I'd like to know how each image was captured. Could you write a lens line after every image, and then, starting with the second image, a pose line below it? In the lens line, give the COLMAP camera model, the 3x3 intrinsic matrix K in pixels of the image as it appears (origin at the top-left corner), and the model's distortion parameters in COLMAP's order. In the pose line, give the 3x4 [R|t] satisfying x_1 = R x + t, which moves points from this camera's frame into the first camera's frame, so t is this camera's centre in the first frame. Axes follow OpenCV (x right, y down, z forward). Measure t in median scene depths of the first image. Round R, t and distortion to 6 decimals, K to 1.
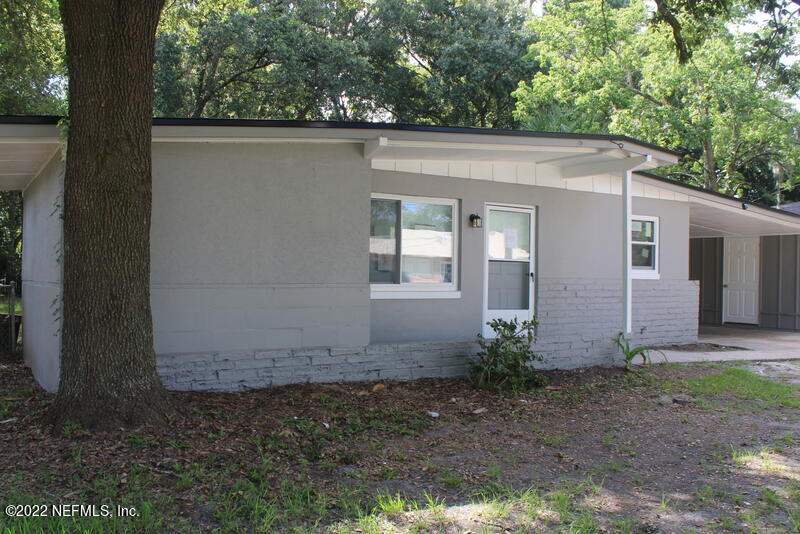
lens RADIAL K [[676.5, 0, 400.0], [0, 676.5, 267.0], [0, 0, 1]] dist [0.000039, -0.000337]
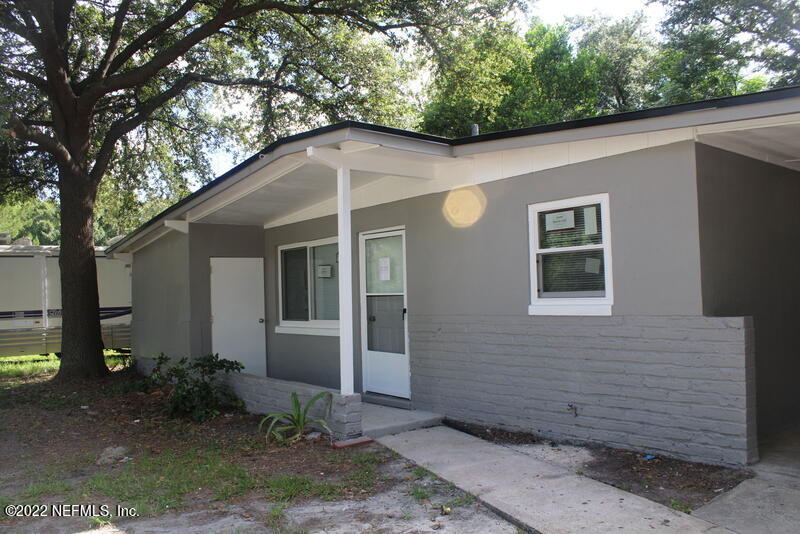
lens RADIAL K [[676.5, 0, 400.0], [0, 676.5, 267.0], [0, 0, 1]] dist [0.000039, -0.000337]
pose [[0.127642, -0.074405, -0.989025, 0.872632], [0.026015, 0.997090, -0.071654, 0.014843], [0.991479, -0.016583, 0.129206, 0.783752]]
